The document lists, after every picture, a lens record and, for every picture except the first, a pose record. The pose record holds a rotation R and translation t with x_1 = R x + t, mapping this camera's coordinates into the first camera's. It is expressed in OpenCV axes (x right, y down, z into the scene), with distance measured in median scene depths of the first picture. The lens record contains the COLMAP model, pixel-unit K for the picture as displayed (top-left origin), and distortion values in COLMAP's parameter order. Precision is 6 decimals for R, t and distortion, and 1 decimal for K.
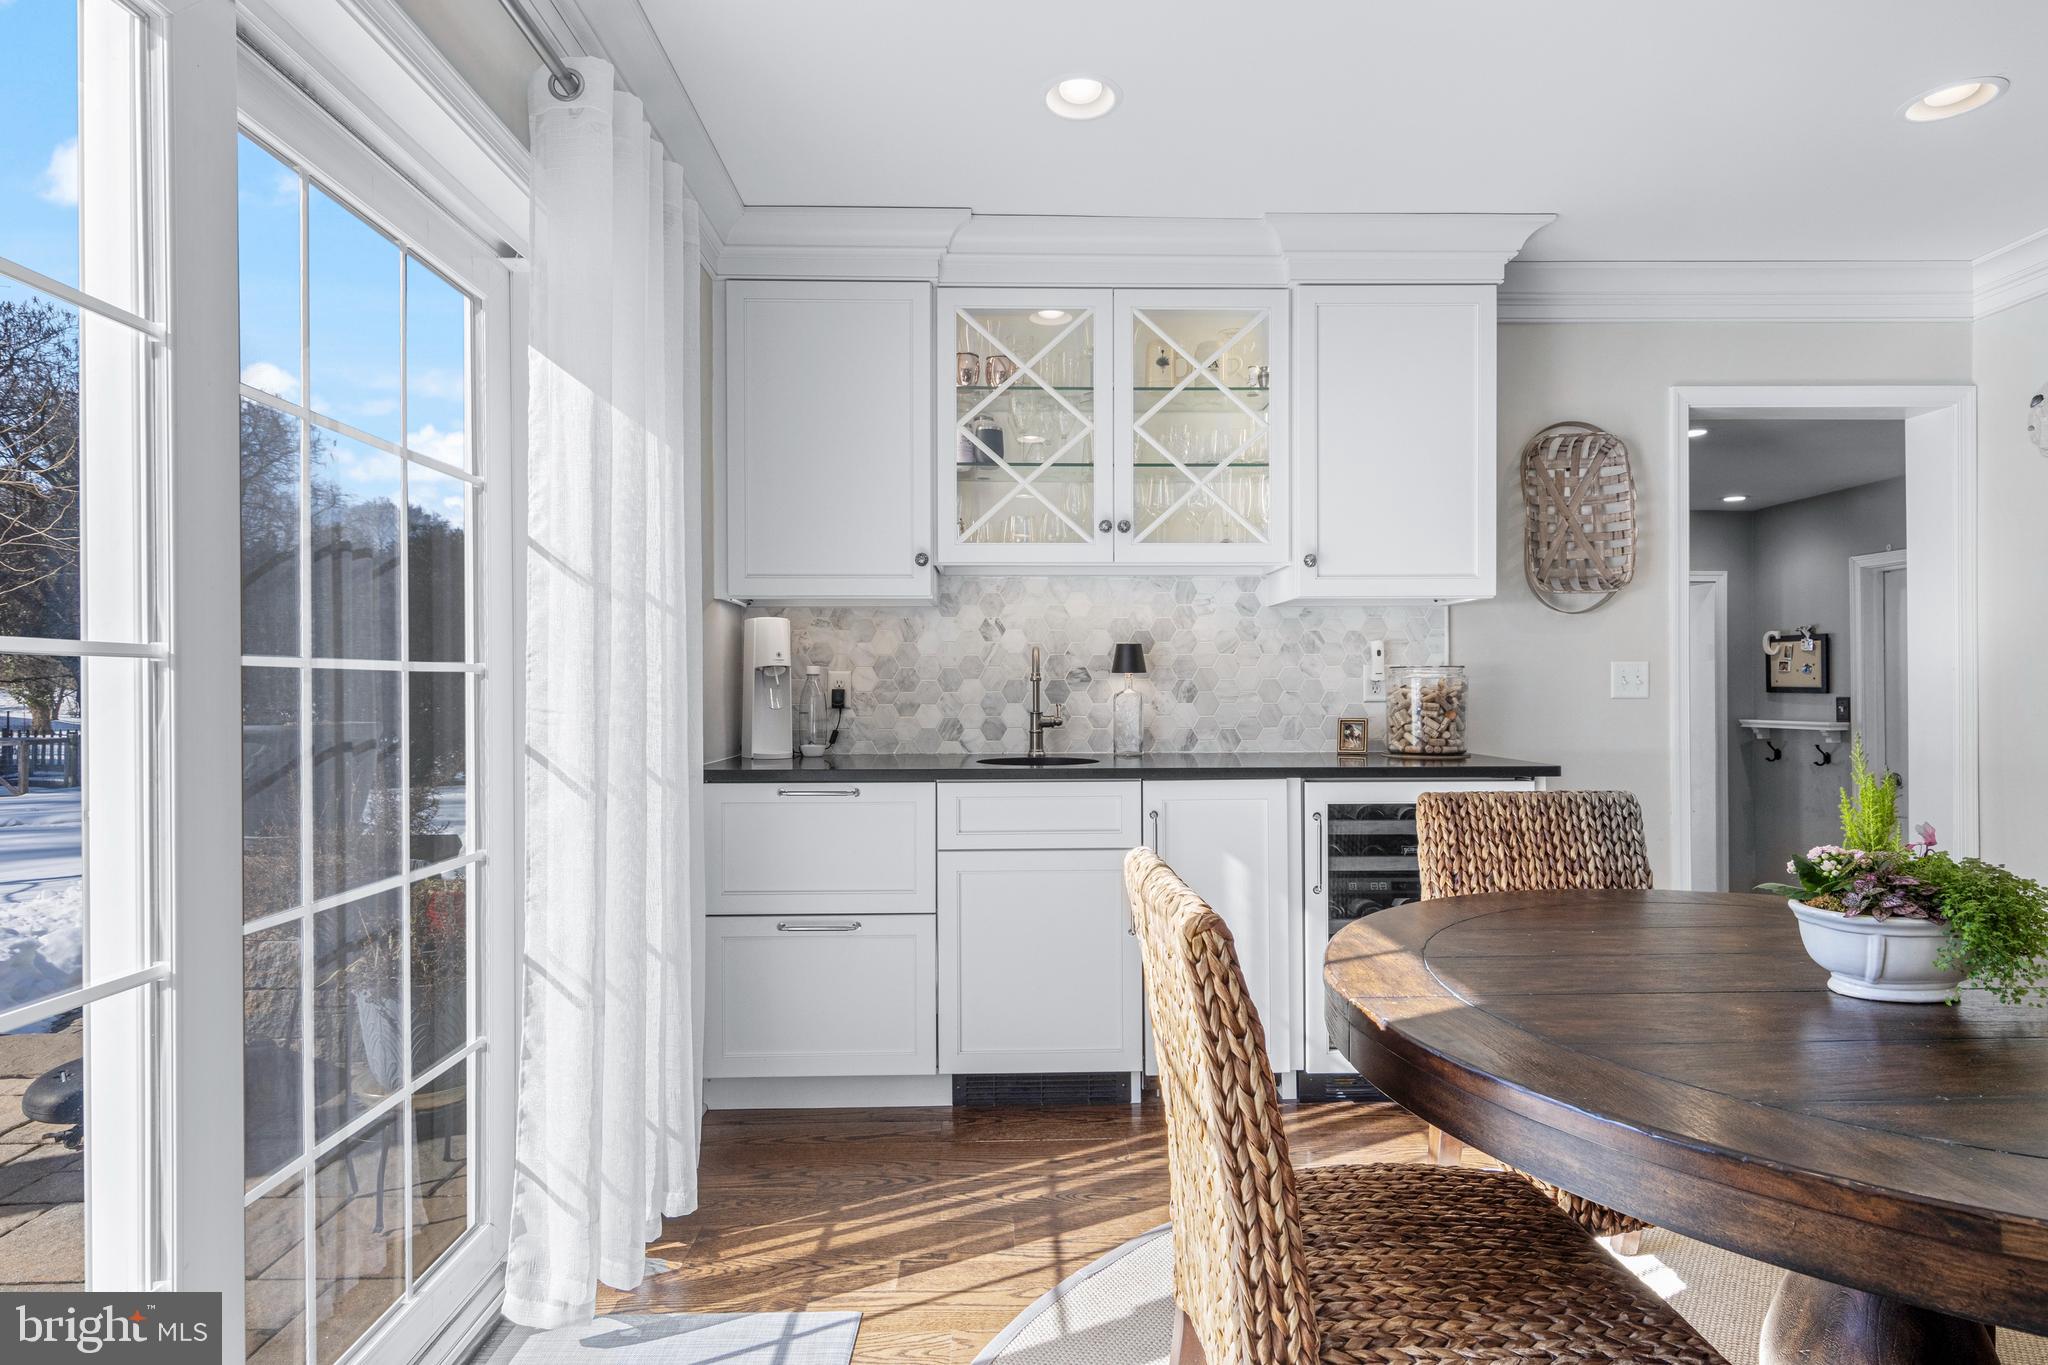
lens RADIAL K [[1040.5, 0, 1023.3], [0, 1040.5, 683.6], [0, 0, 1]] dist [0.008900, -0.000631]
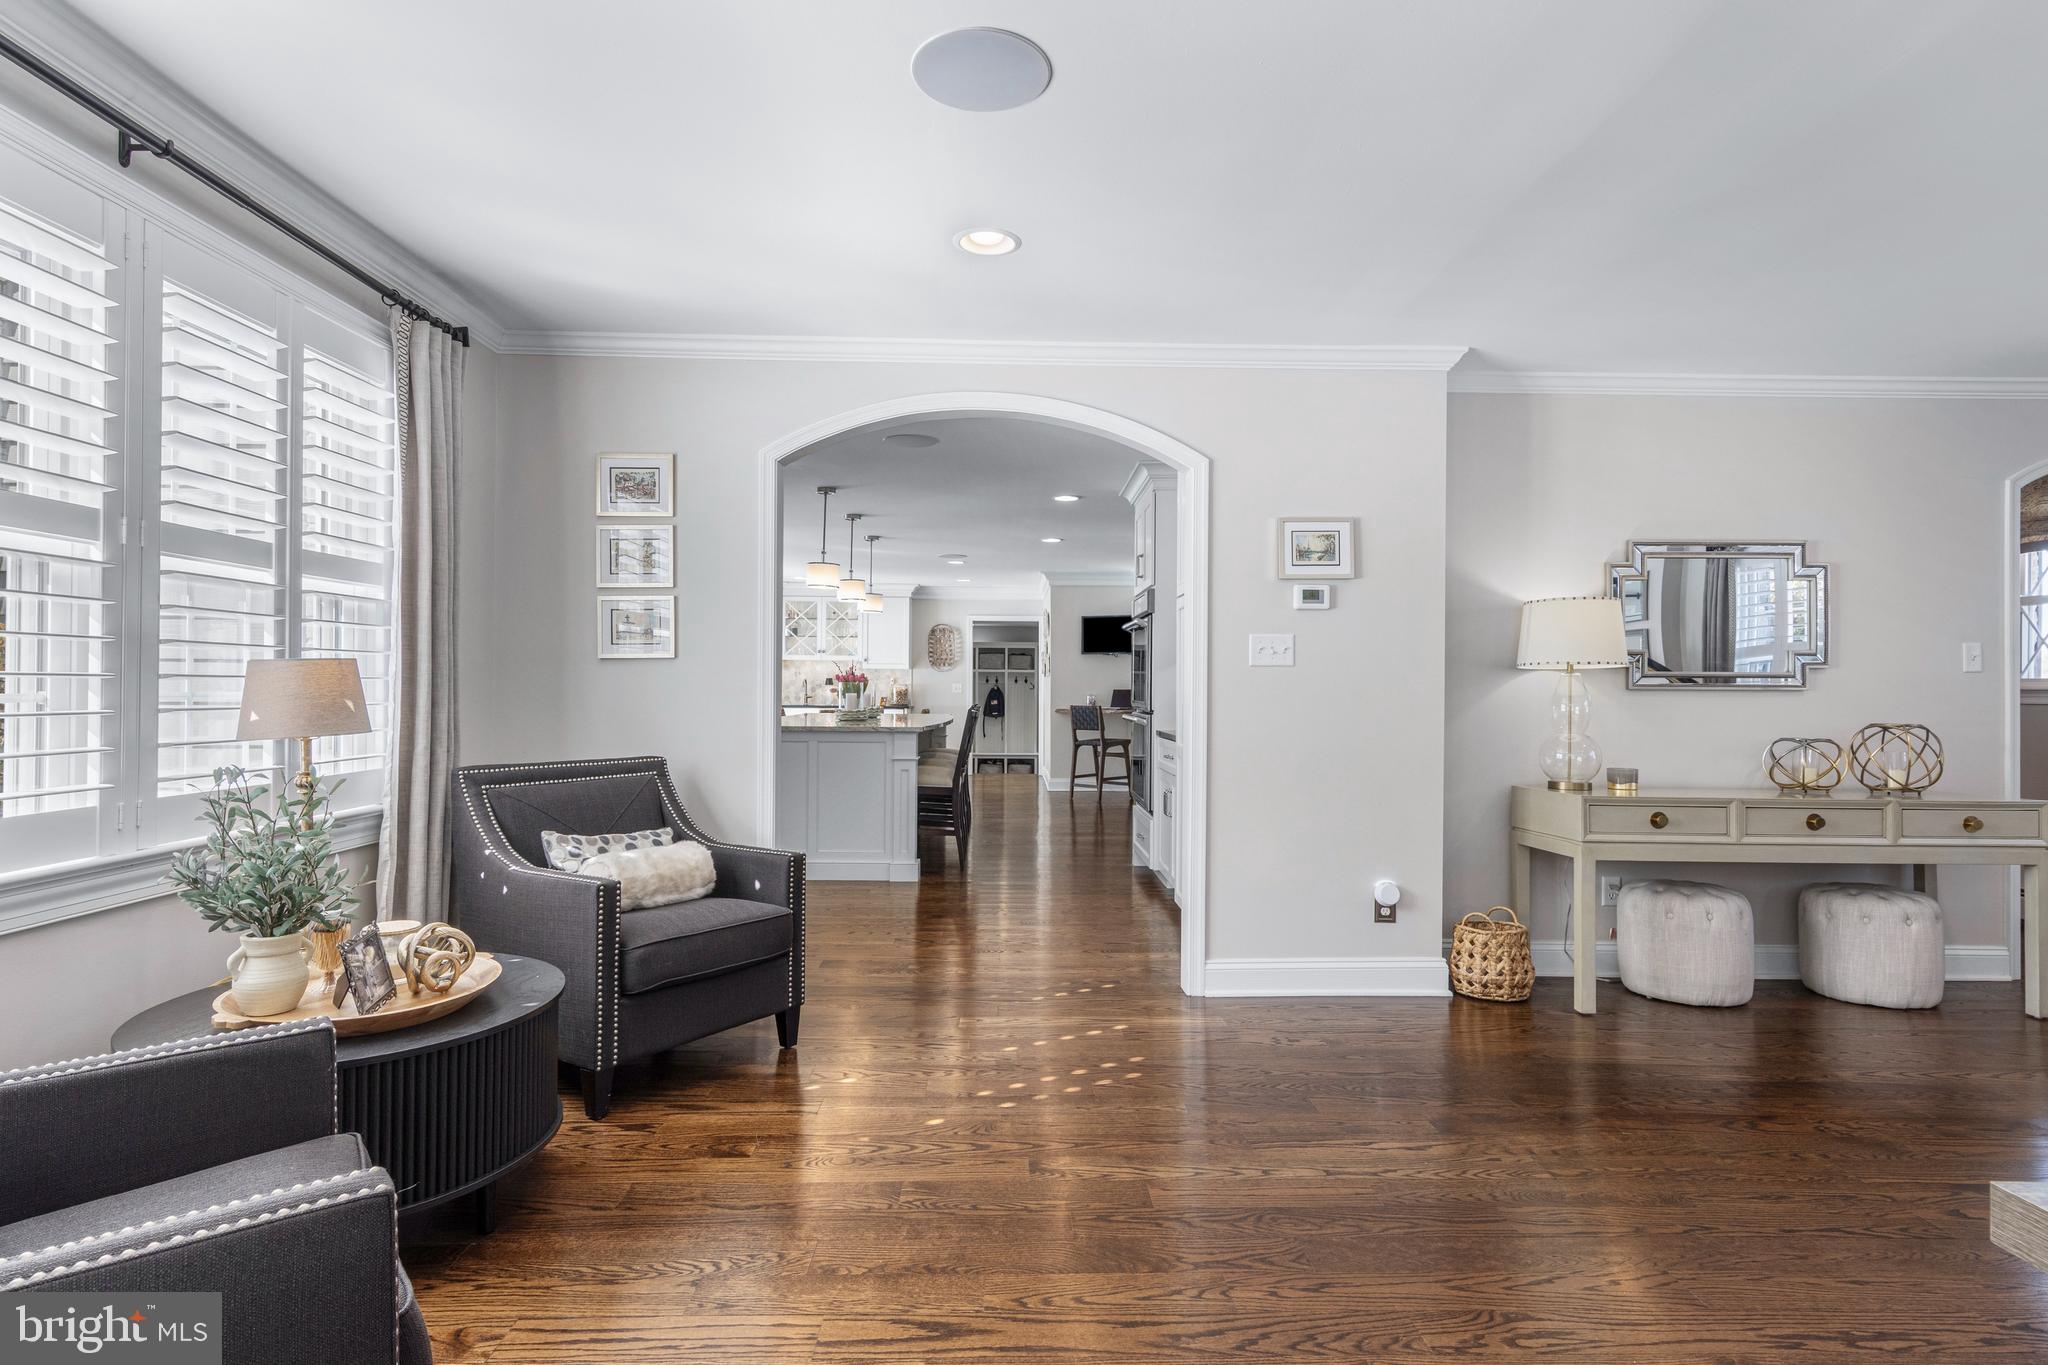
lens RADIAL K [[1063.0, 0, 1006.2], [0, 1063.0, 689.9], [0, 0, 1]] dist [0.008244, 0.000624]
pose [[0.999693, 0.013768, -0.020601, 0.953184], [-0.013679, 0.999897, 0.004434, -0.021027], [0.020659, -0.004151, 0.999778, -3.426750]]
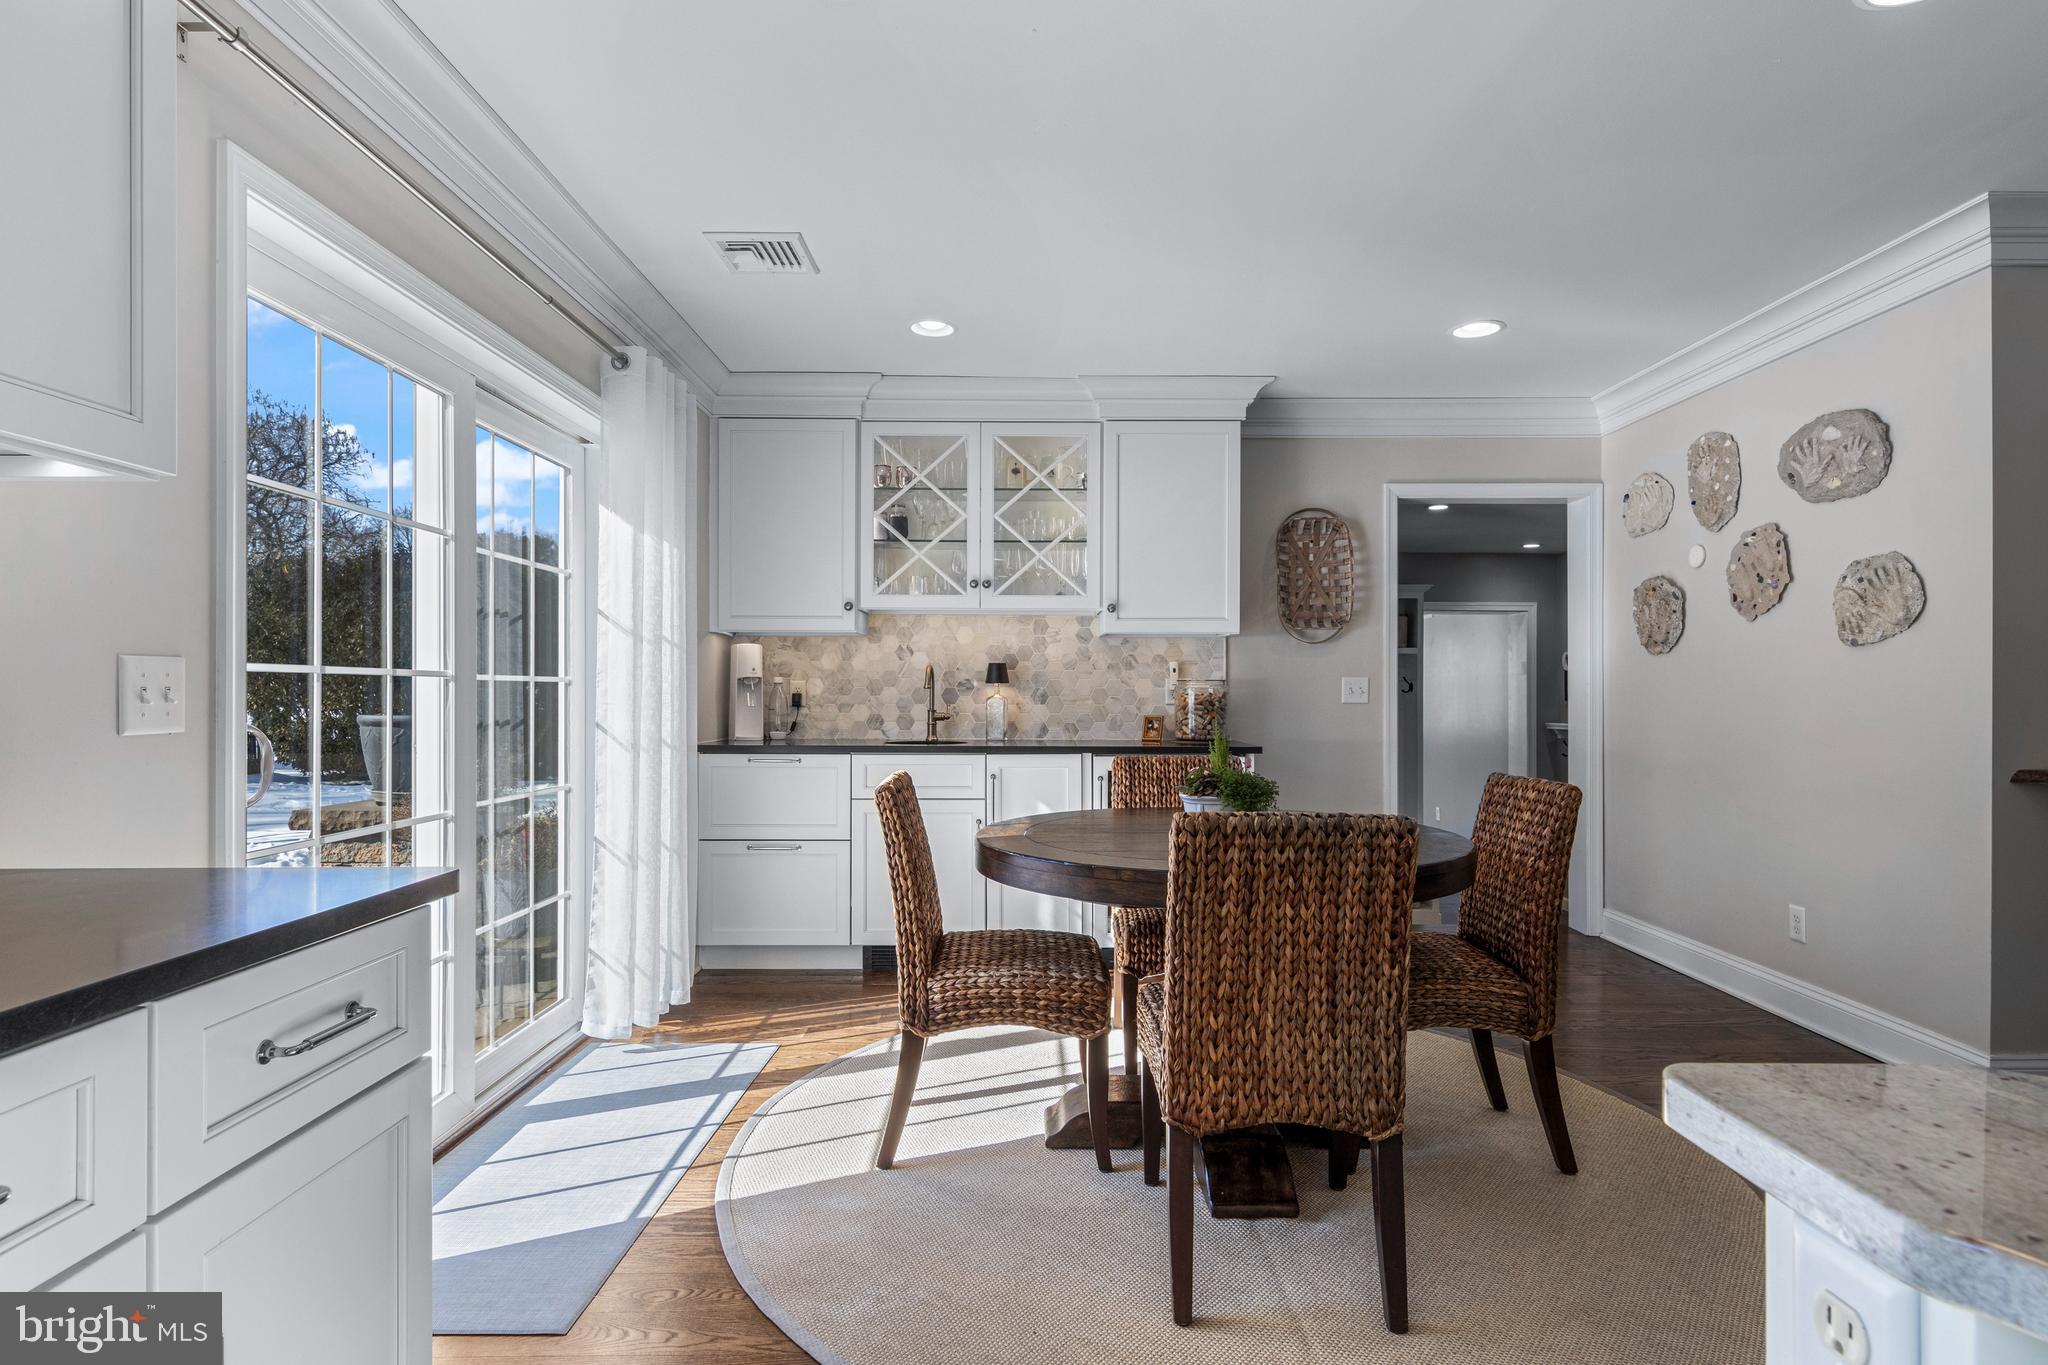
lens RADIAL K [[1047.9, 0, 1027.5], [0, 1047.9, 687.0], [0, 0, 1]] dist [0.005567, -0.000041]
pose [[0.999830, 0.006062, -0.017417, 0.180868], [-0.006110, 0.999978, -0.002732, -0.001516], [0.017400, 0.002838, 0.999845, -0.479871]]
